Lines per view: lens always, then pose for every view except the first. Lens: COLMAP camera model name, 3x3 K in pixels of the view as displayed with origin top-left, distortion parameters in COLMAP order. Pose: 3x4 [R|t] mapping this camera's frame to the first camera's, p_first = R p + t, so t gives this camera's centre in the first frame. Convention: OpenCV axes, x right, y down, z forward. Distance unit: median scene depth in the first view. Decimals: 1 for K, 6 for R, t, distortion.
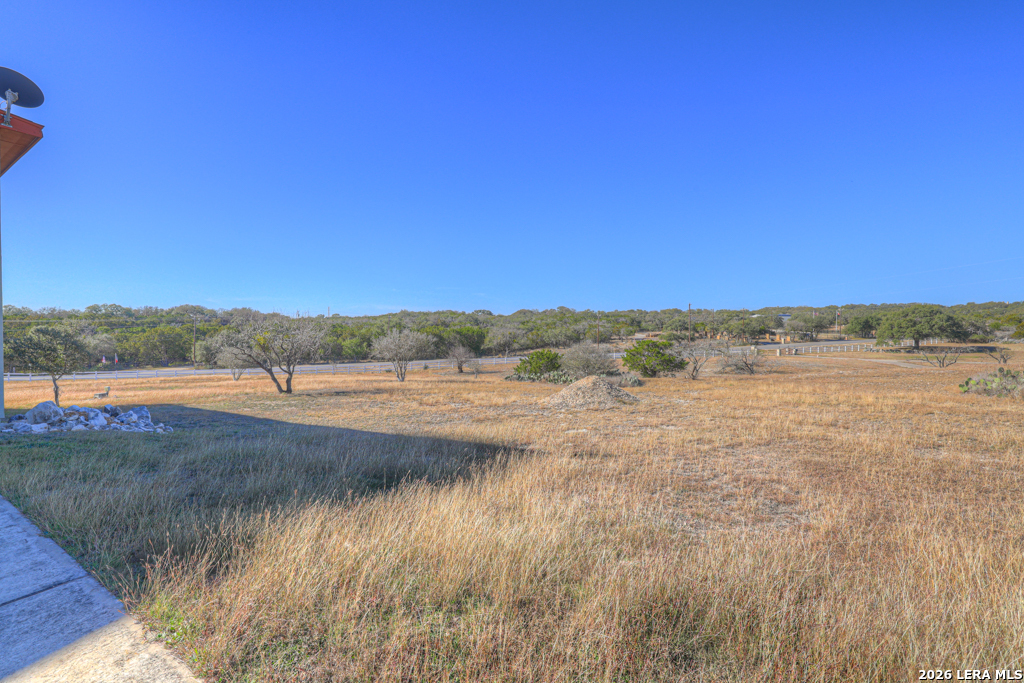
lens RADIAL K [[438.3, 0, 502.4], [0, 438.3, 338.6], [0, 0, 1]] dist [-0.048908, 0.019039]
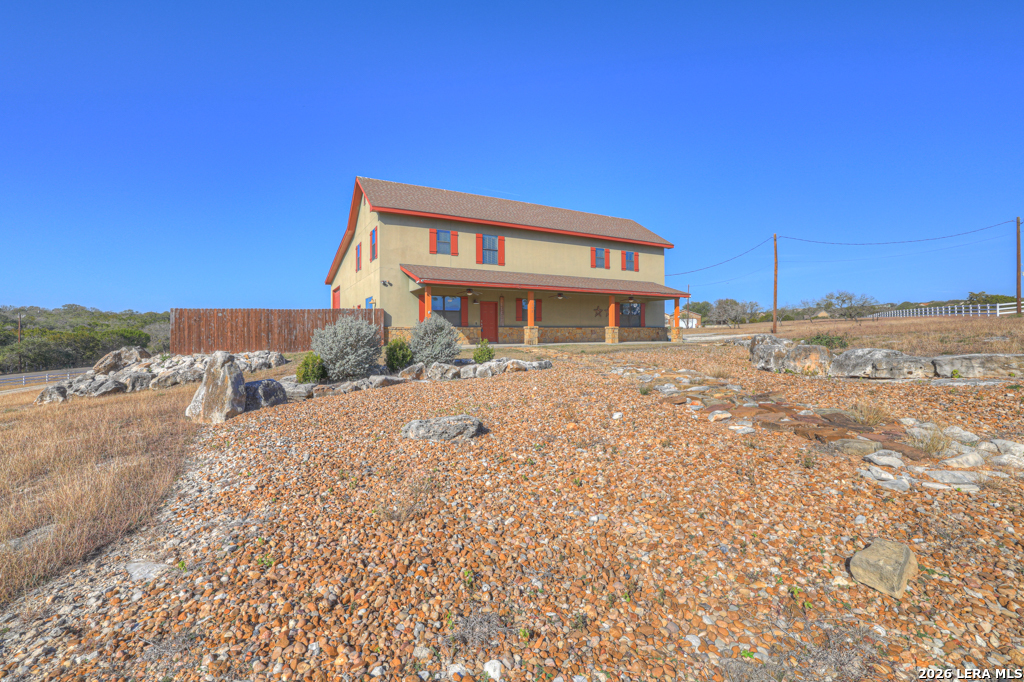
lens RADIAL K [[438.3, 0, 502.4], [0, 438.3, 338.1], [0, 0, 1]] dist [-0.048908, 0.019039]
pose [[0.482983, -0.017771, 0.875449, -1.943152], [0.025178, 0.999662, 0.006401, 0.031958], [-0.875268, 0.018950, 0.483267, -0.487616]]
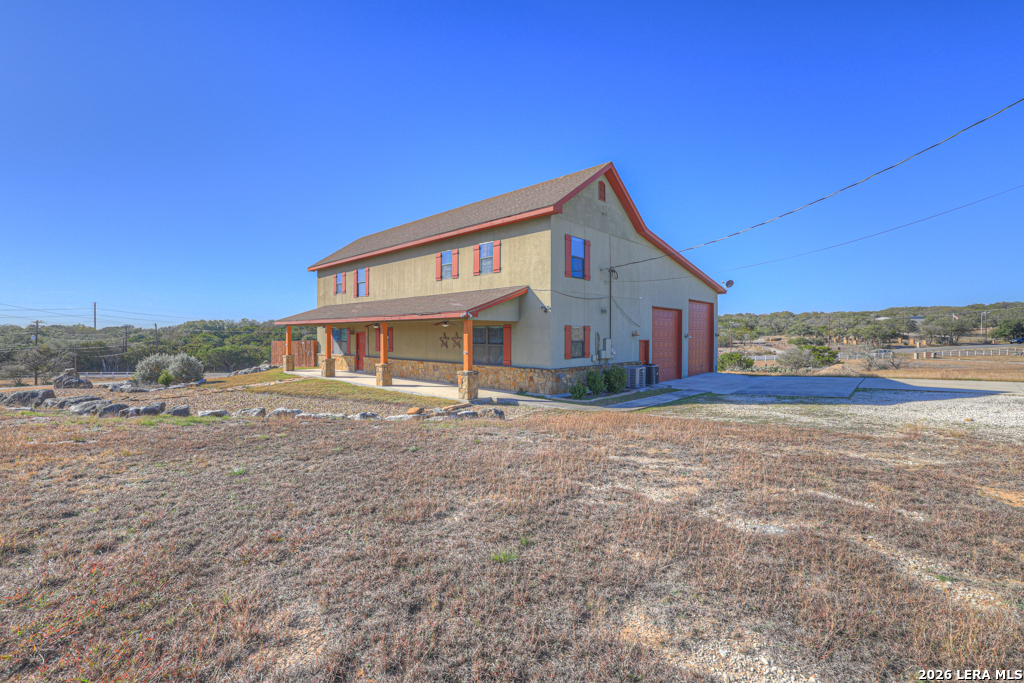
lens RADIAL K [[438.3, 0, 502.4], [0, 438.3, 338.6], [0, 0, 1]] dist [-0.048908, 0.019039]
pose [[0.982729, -0.004367, -0.185001, -0.678223], [0.002735, 0.999955, -0.009072, -0.014767], [0.185033, 0.008409, 0.982696, -0.907138]]
